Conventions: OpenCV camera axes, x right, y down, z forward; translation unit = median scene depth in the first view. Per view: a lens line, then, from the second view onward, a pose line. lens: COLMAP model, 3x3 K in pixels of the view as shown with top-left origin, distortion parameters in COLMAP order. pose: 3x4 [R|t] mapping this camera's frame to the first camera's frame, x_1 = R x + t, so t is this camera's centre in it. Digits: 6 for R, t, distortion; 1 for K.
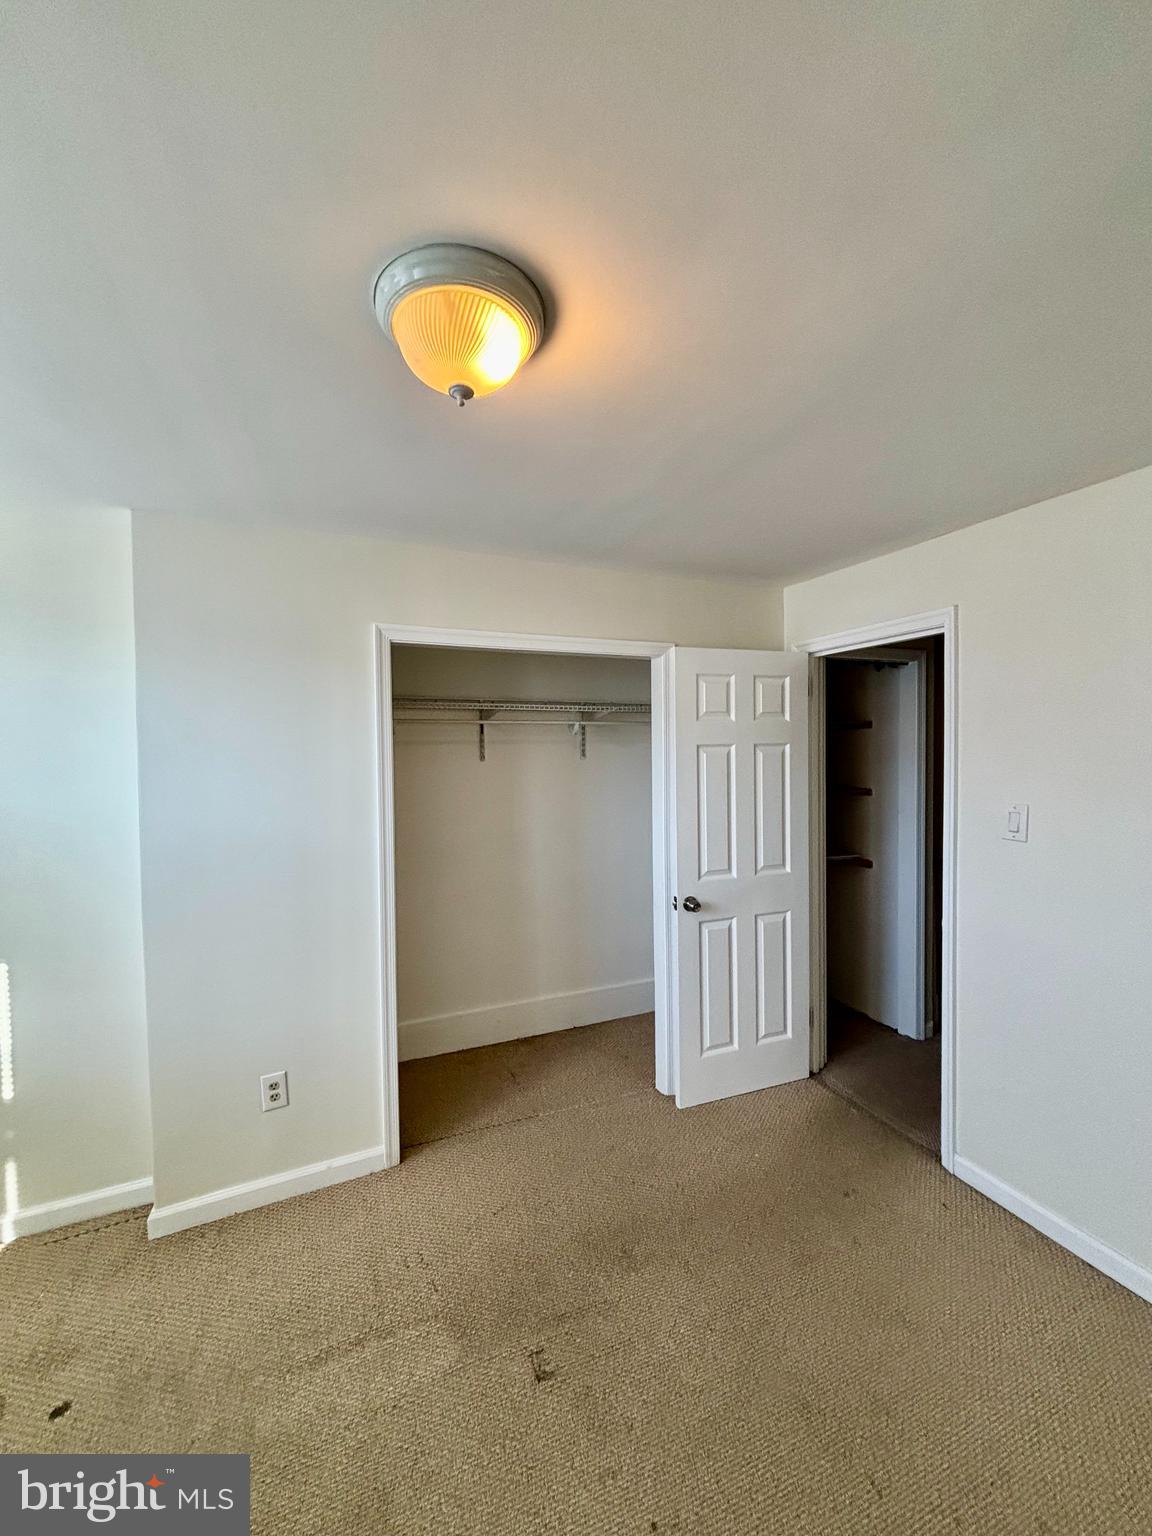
lens RADIAL K [[616.8, 0, 578.9], [0, 616.8, 764.0], [0, 0, 1]] dist [-0.000040, -0.000378]
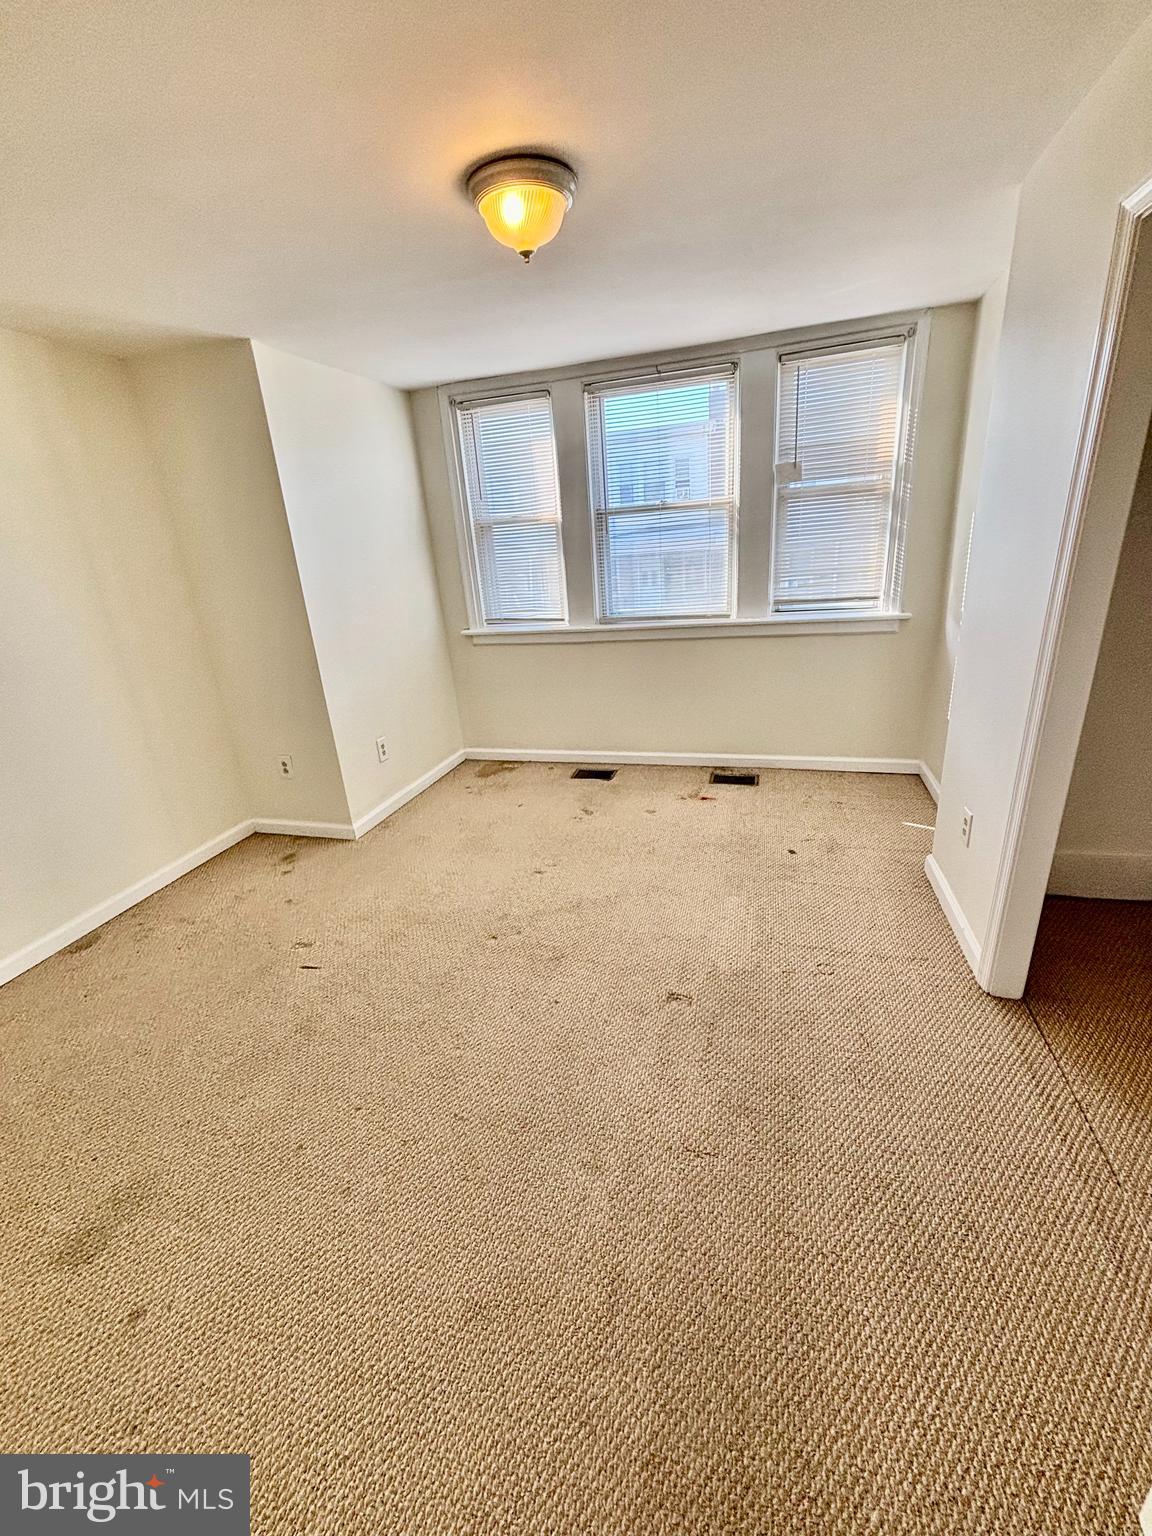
lens RADIAL K [[616.8, 0, 578.9], [0, 616.8, 764.0], [0, 0, 1]] dist [-0.000040, -0.000378]
pose [[-0.622115, 0.329862, -0.710046, 0.516185], [0.068423, 0.926349, 0.370399, 0.012853], [0.779931, 0.181847, -0.598866, 0.947352]]
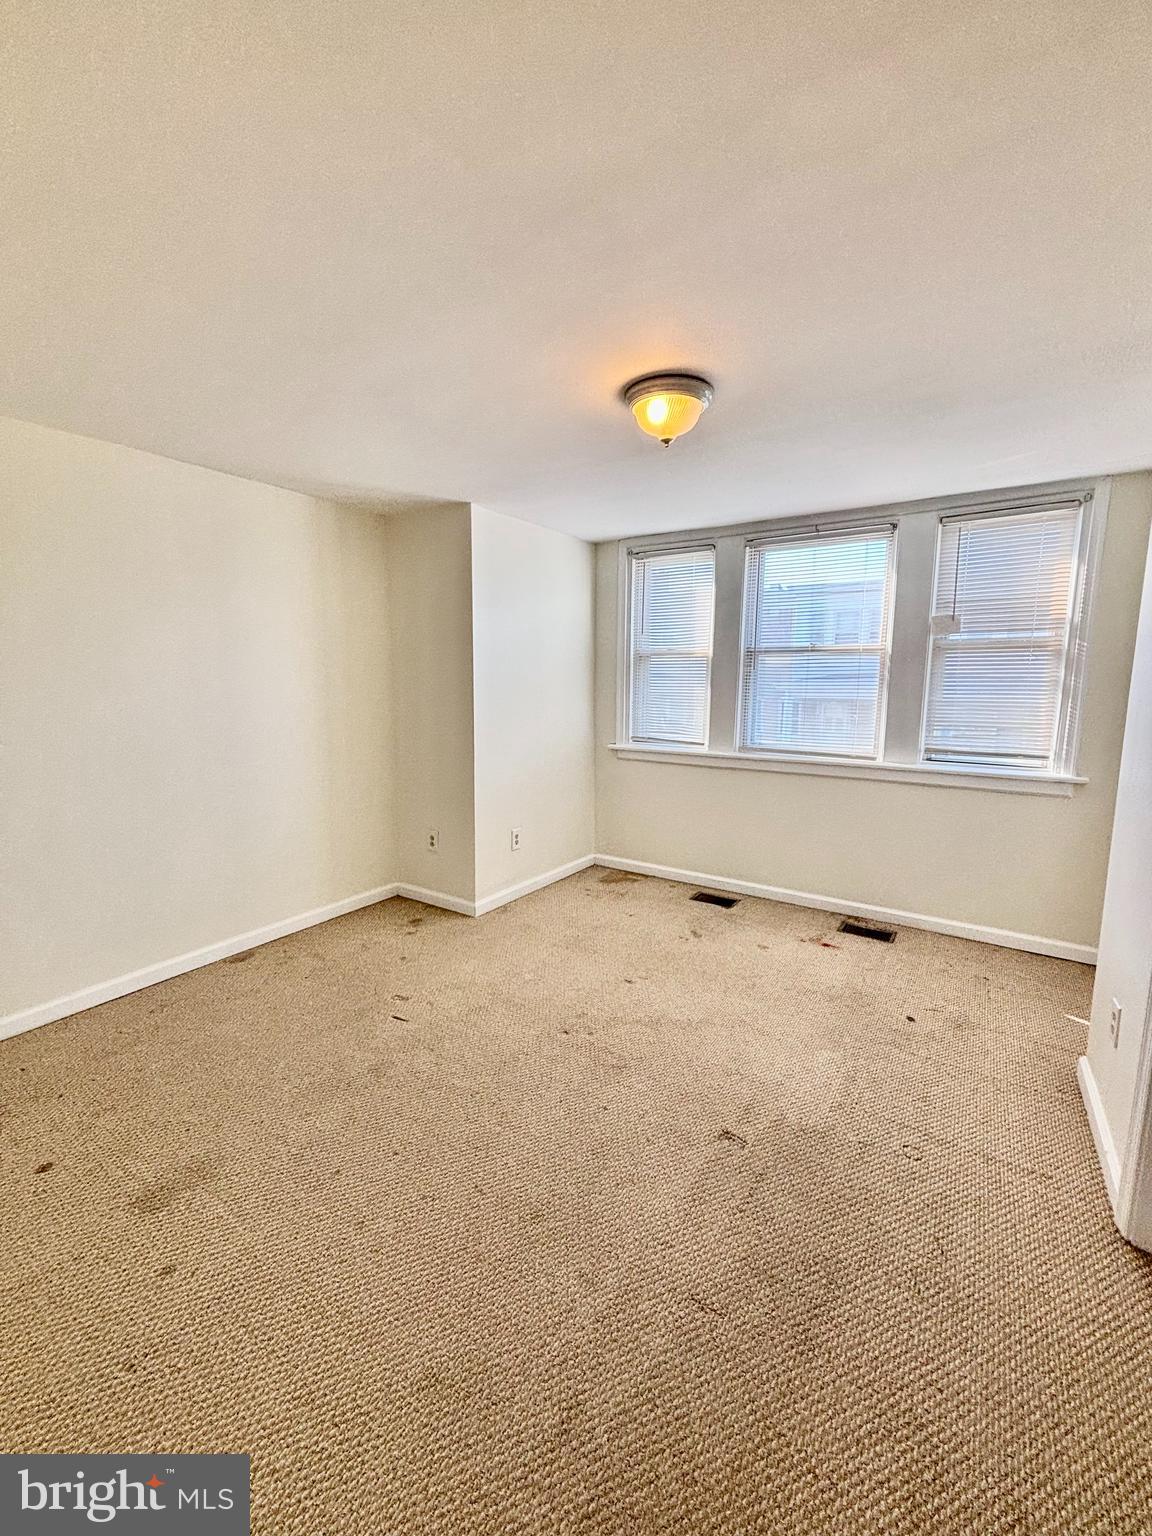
lens RADIAL K [[616.8, 0, 578.9], [0, 616.8, 764.0], [0, 0, 1]] dist [-0.000040, -0.000378]
pose [[-0.826738, 0.090953, -0.555187, 0.490745], [-0.002593, 0.986219, 0.165427, 0.033161], [0.562582, 0.138204, -0.815108, 1.066186]]
